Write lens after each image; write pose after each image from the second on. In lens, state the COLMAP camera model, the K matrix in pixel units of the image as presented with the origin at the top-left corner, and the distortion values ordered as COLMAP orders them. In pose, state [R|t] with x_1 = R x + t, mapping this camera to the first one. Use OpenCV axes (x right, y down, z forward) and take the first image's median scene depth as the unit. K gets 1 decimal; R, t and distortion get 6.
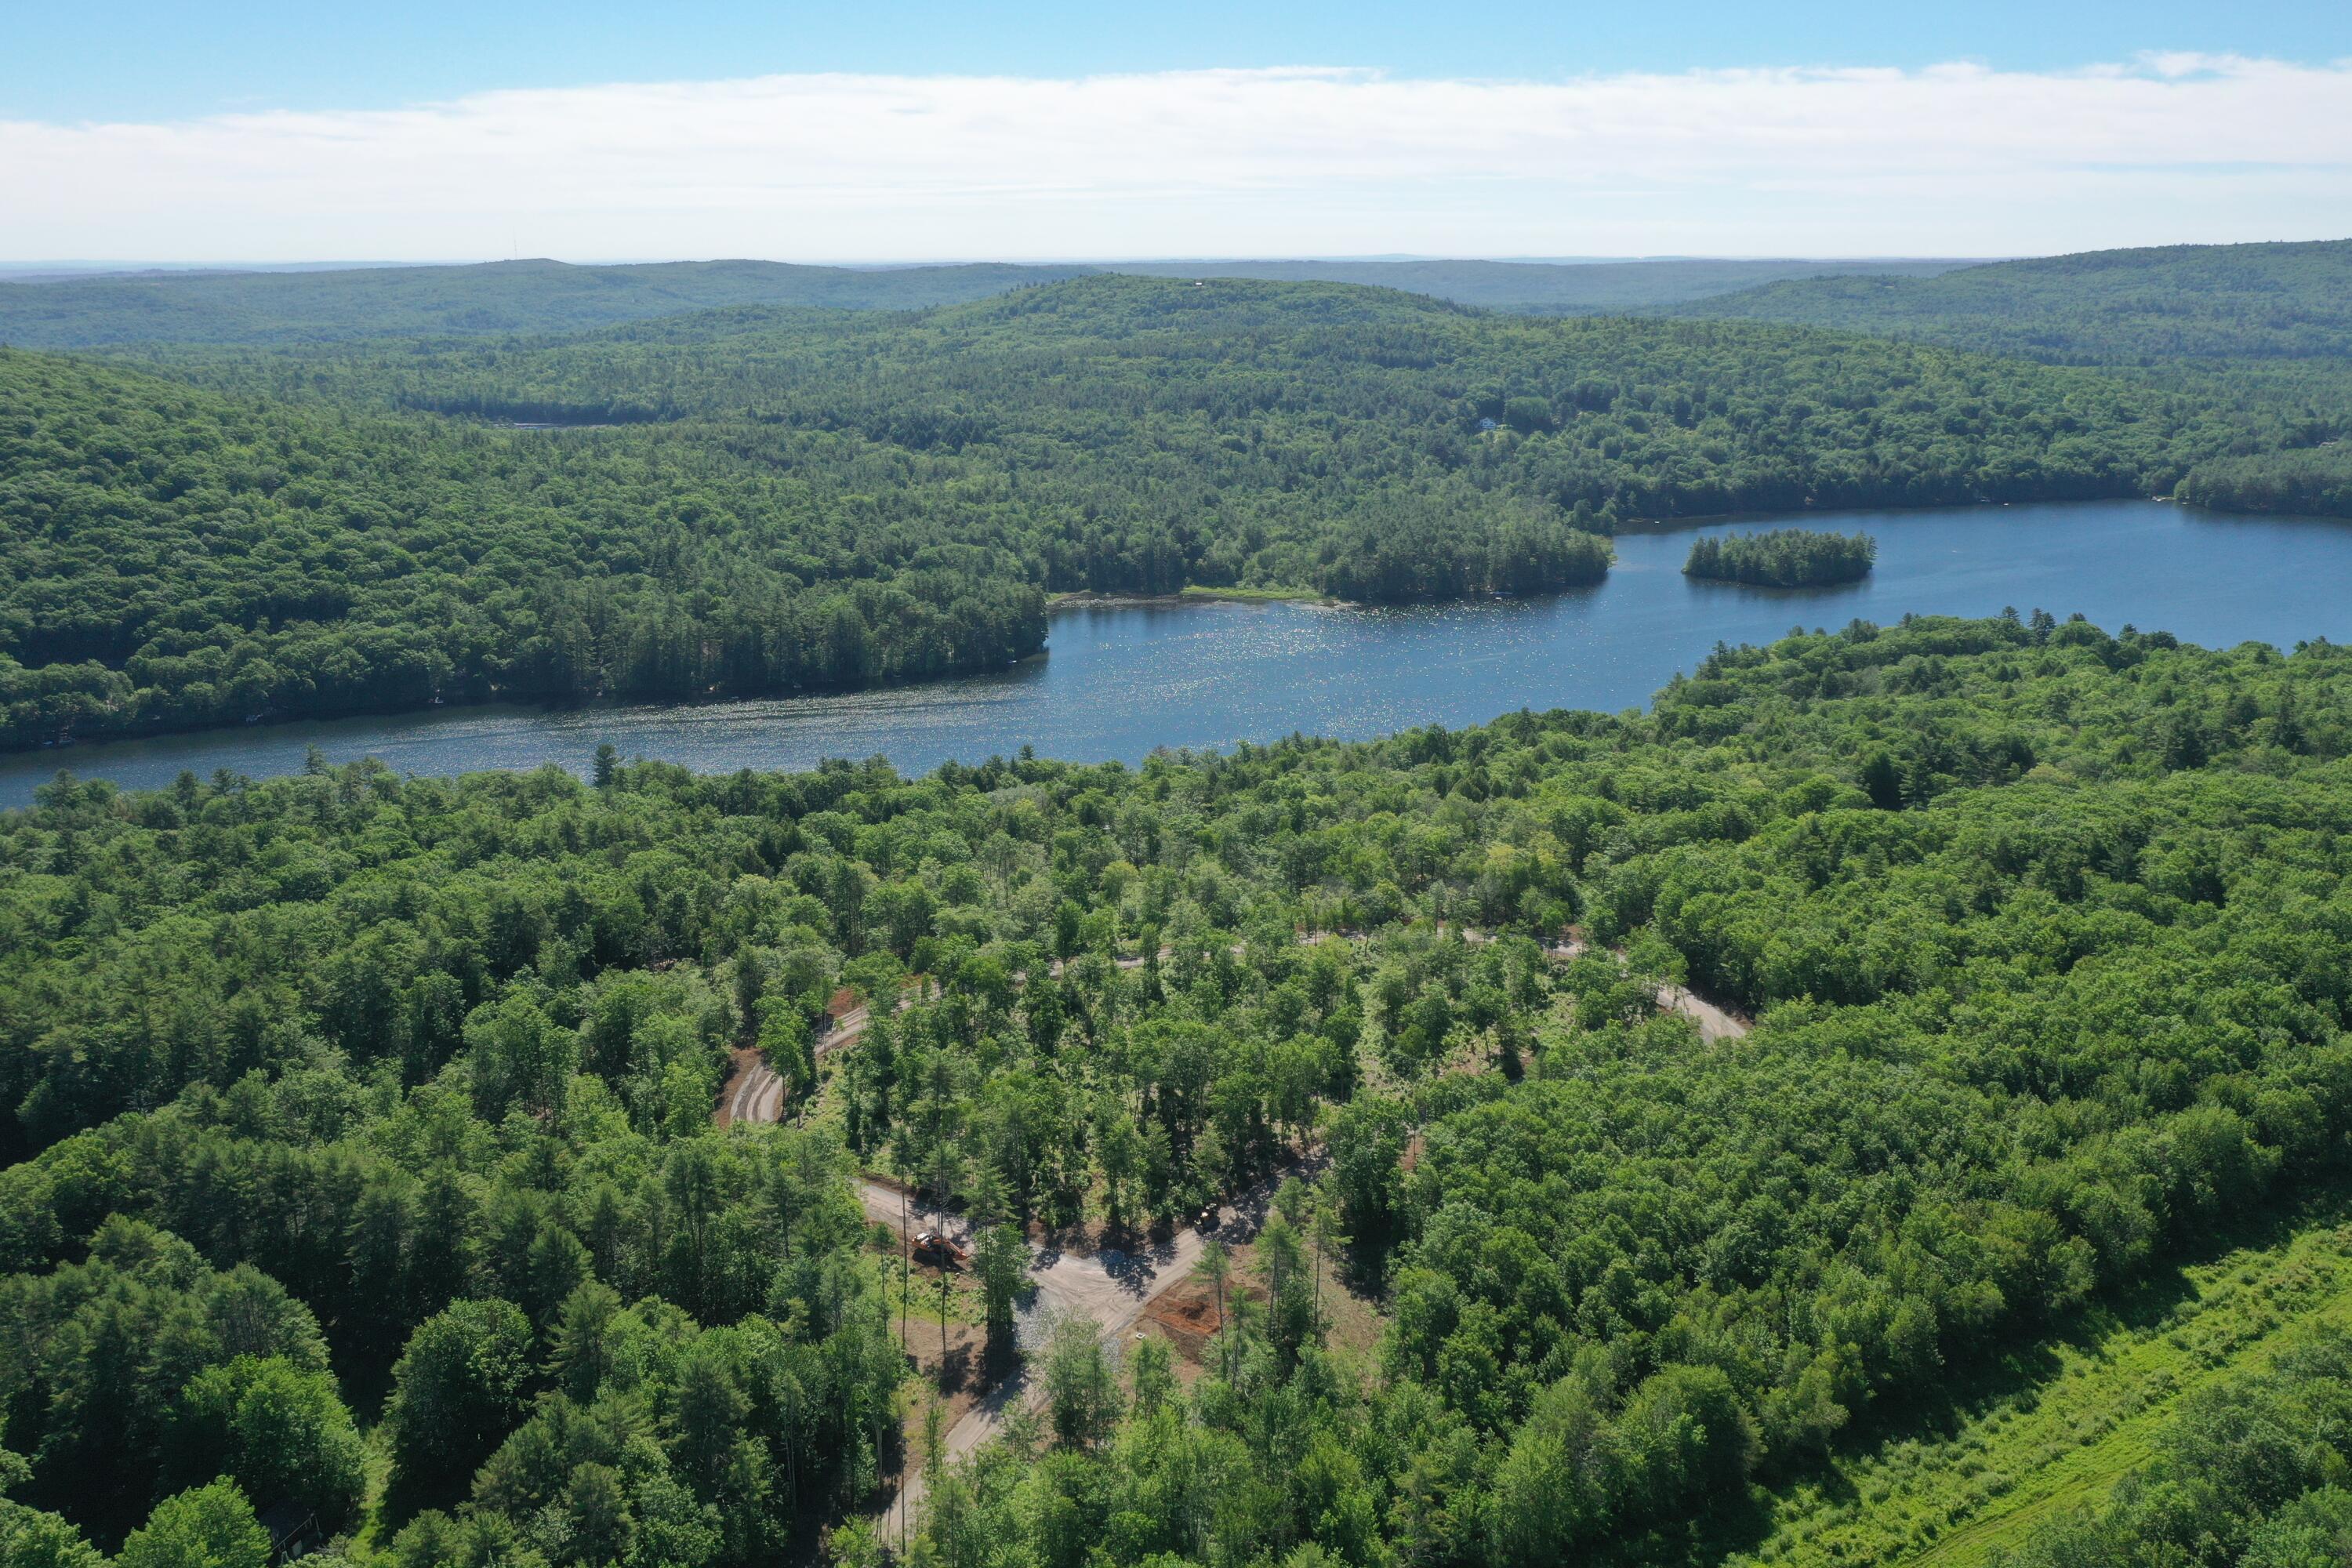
lens RADIAL K [[1846.3, 0, 1172.9], [0, 1846.3, 772.0], [0, 0, 1]] dist [-0.013167, 0.001518]
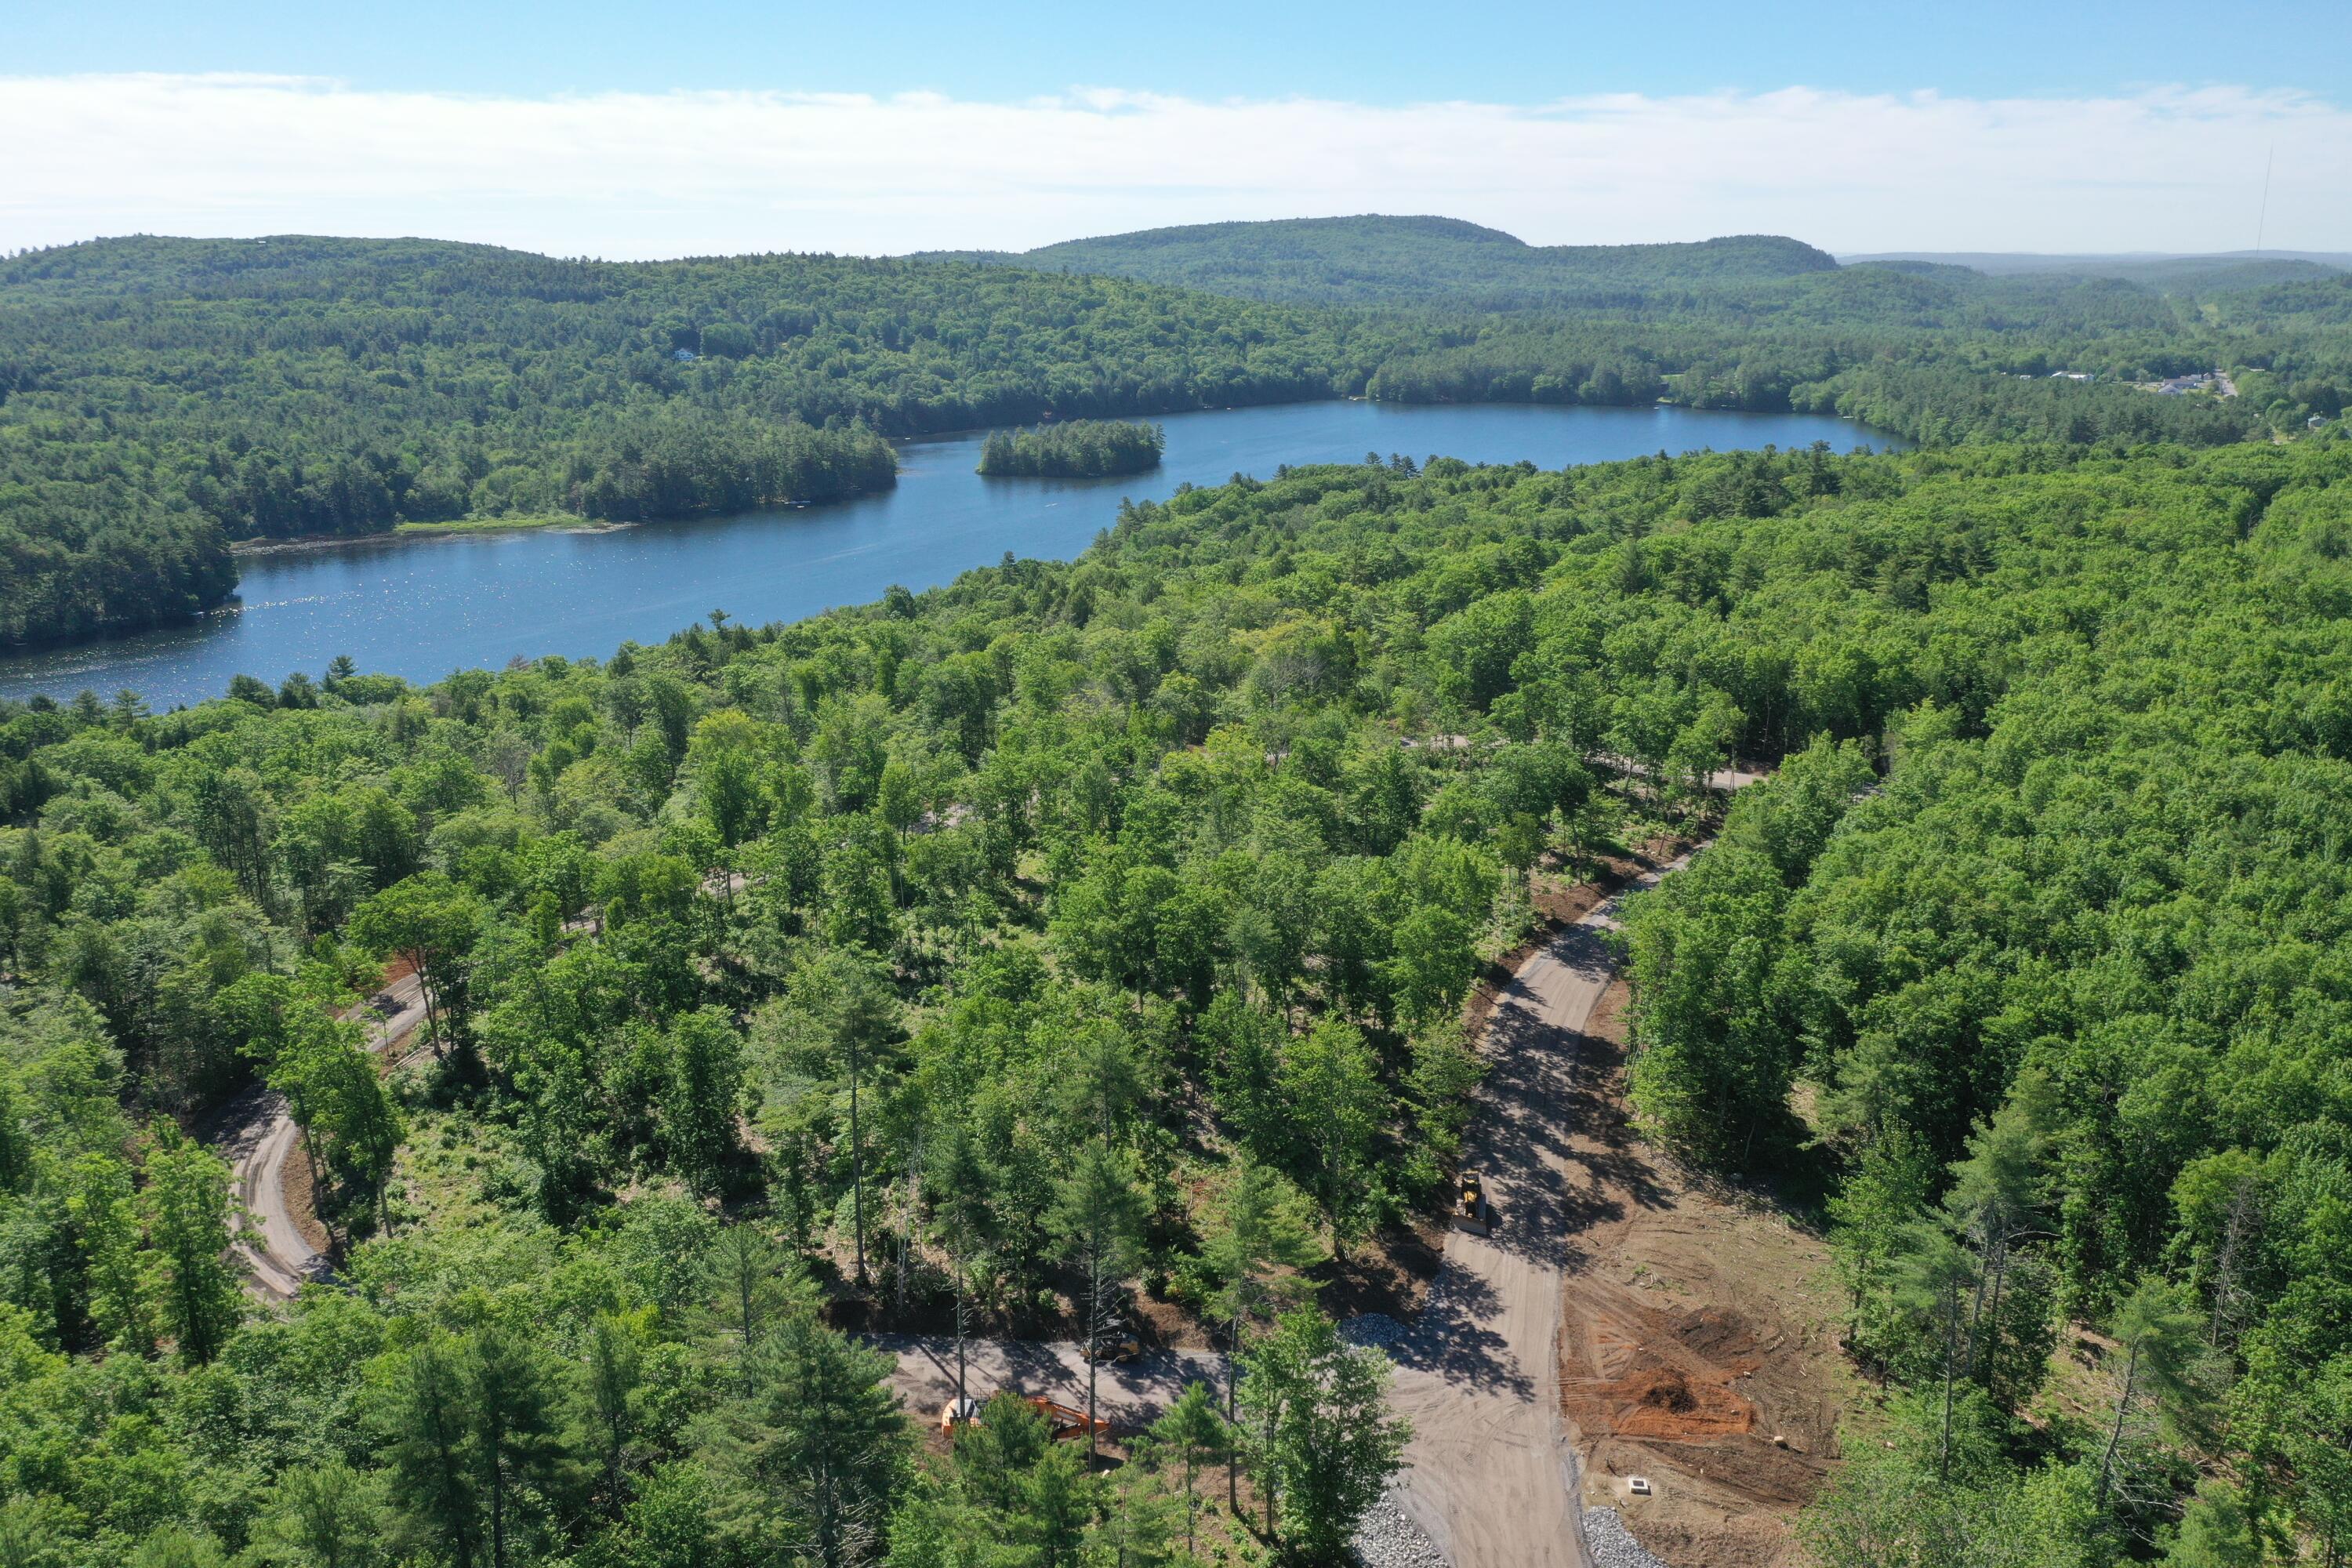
lens RADIAL K [[1844.8, 0, 1172.5], [0, 1844.8, 773.7], [0, 0, 1]] dist [-0.011290, -0.000733]
pose [[0.882790, -0.131784, 0.450905, -0.084632], [0.135452, 0.990486, 0.024295, 0.036471], [-0.449817, 0.039628, 0.892241, 0.201785]]
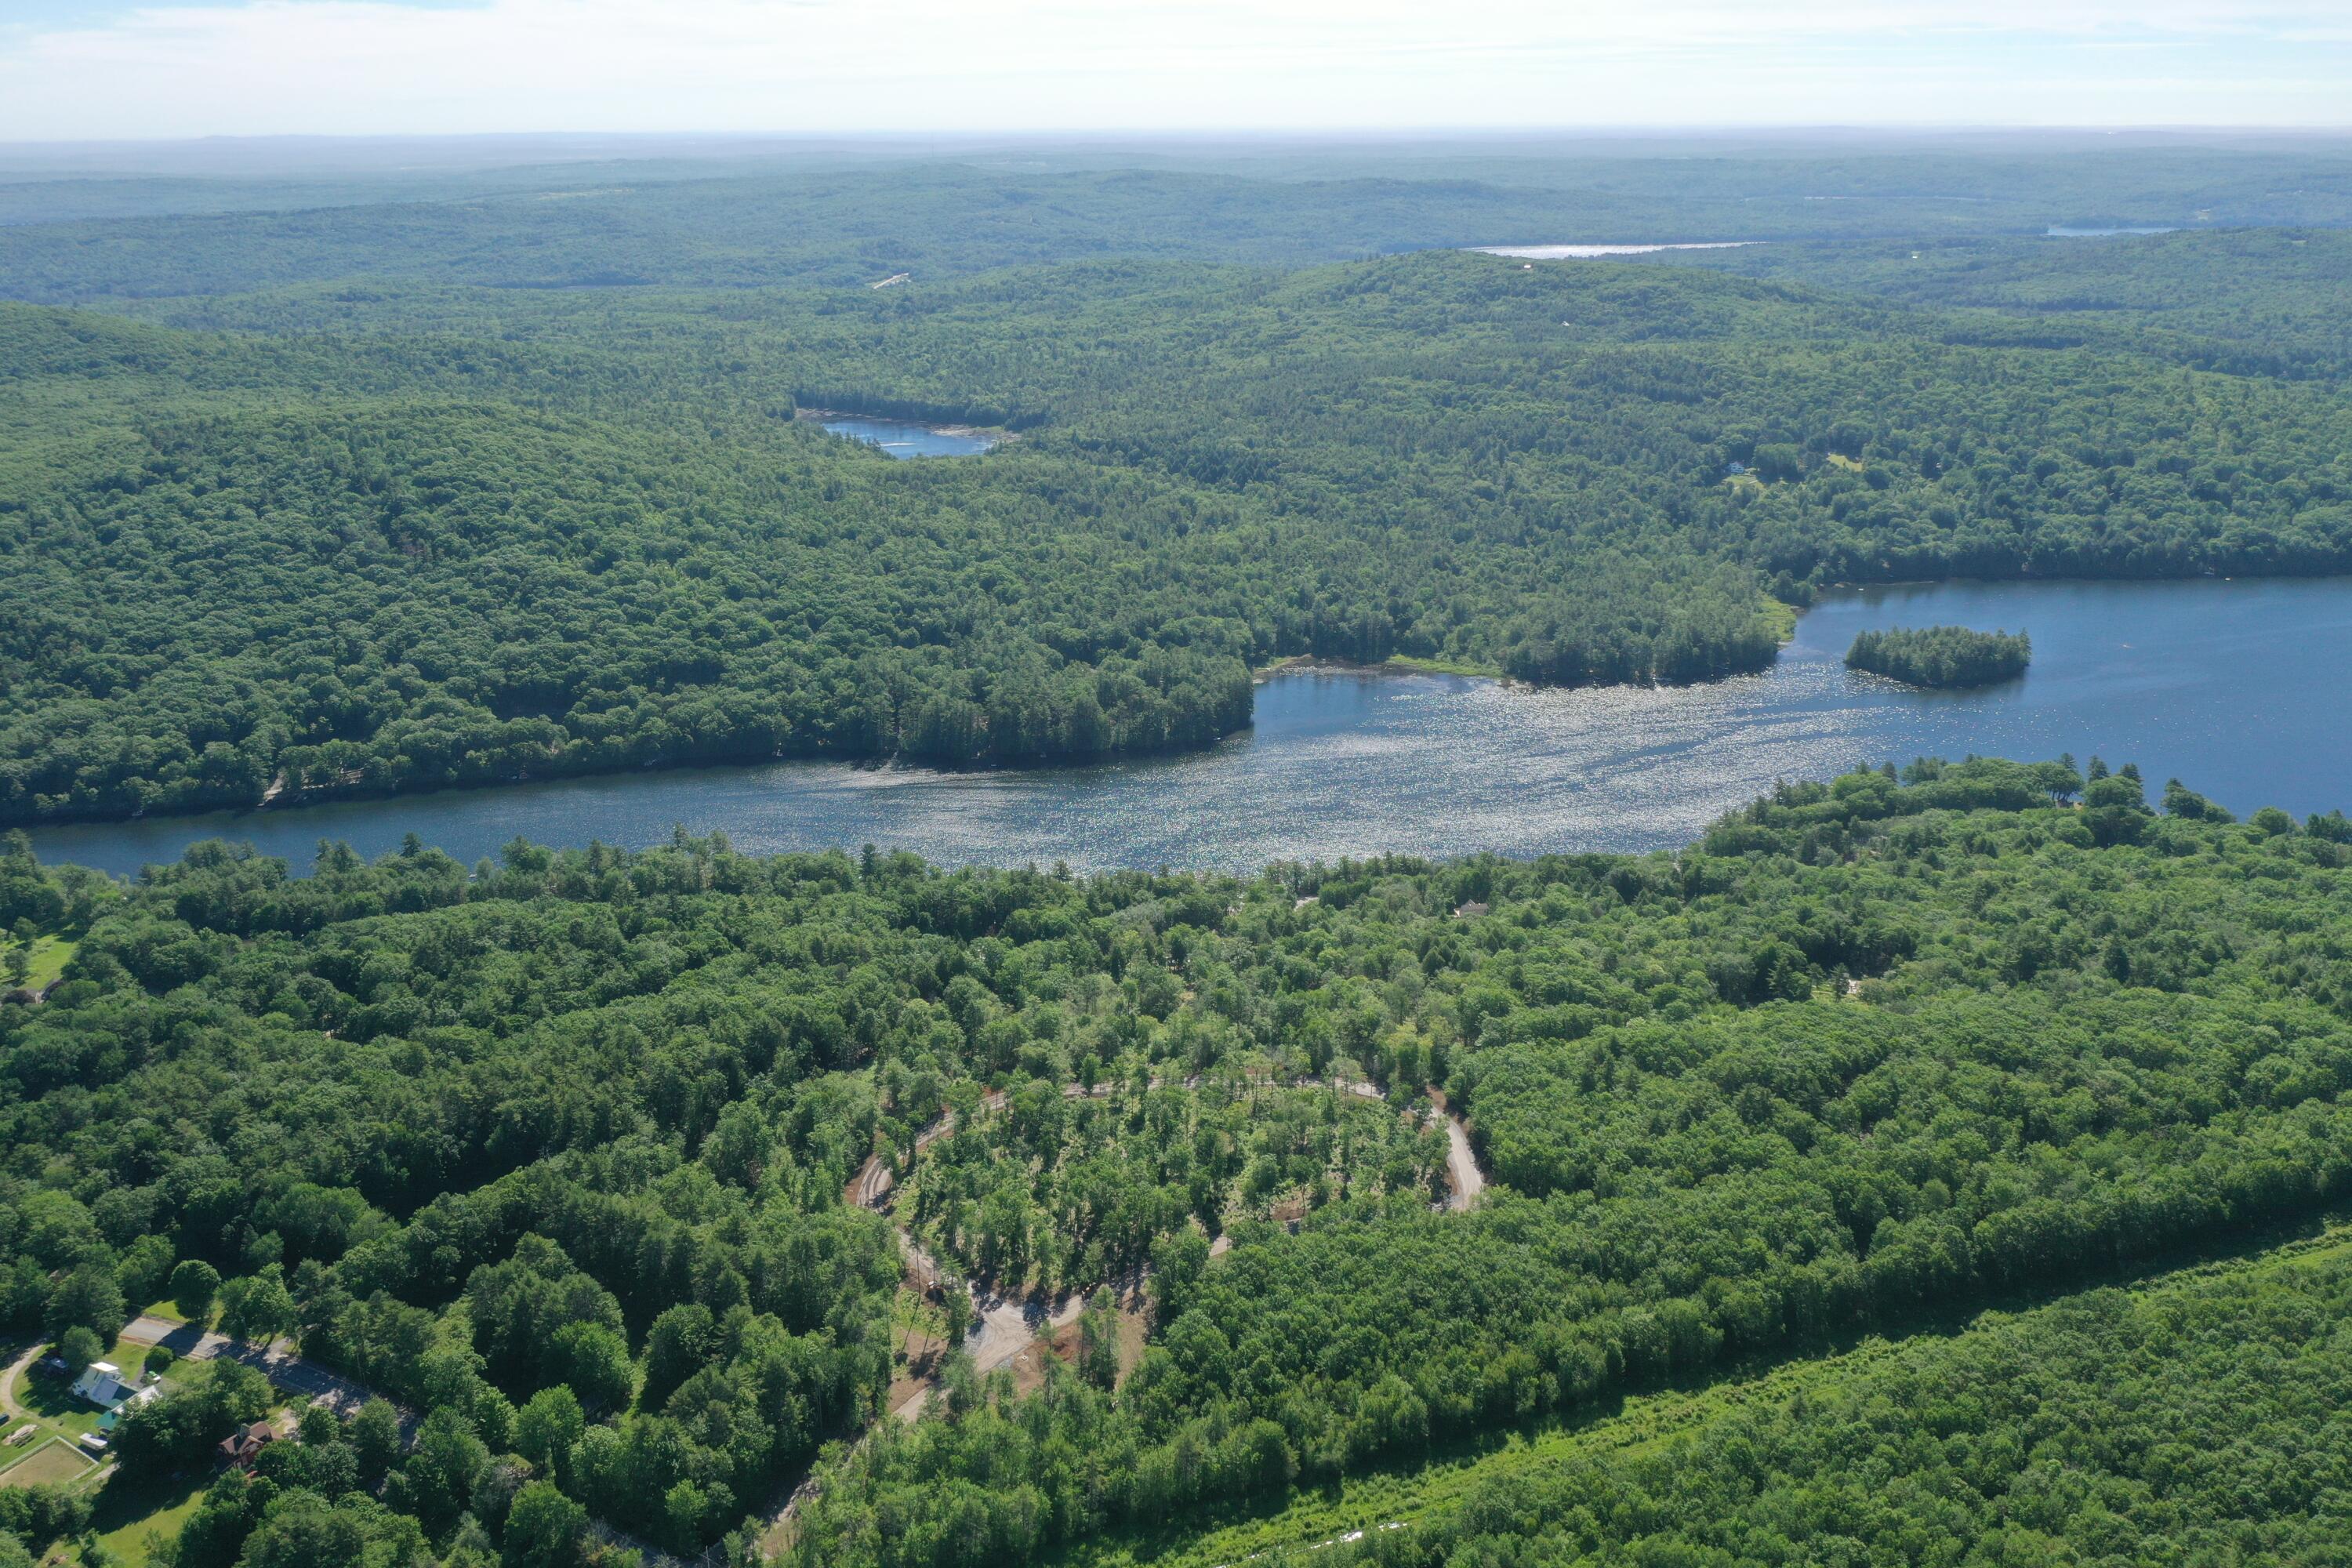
lens RADIAL K [[1846.3, 0, 1172.9], [0, 1846.3, 772.0], [0, 0, 1]] dist [-0.013167, 0.001518]
pose [[0.976758, 0.067800, -0.203337, 0.142118], [-0.053740, 0.995817, 0.073890, -0.130895], [0.207497, -0.061245, 0.976317, -0.229619]]
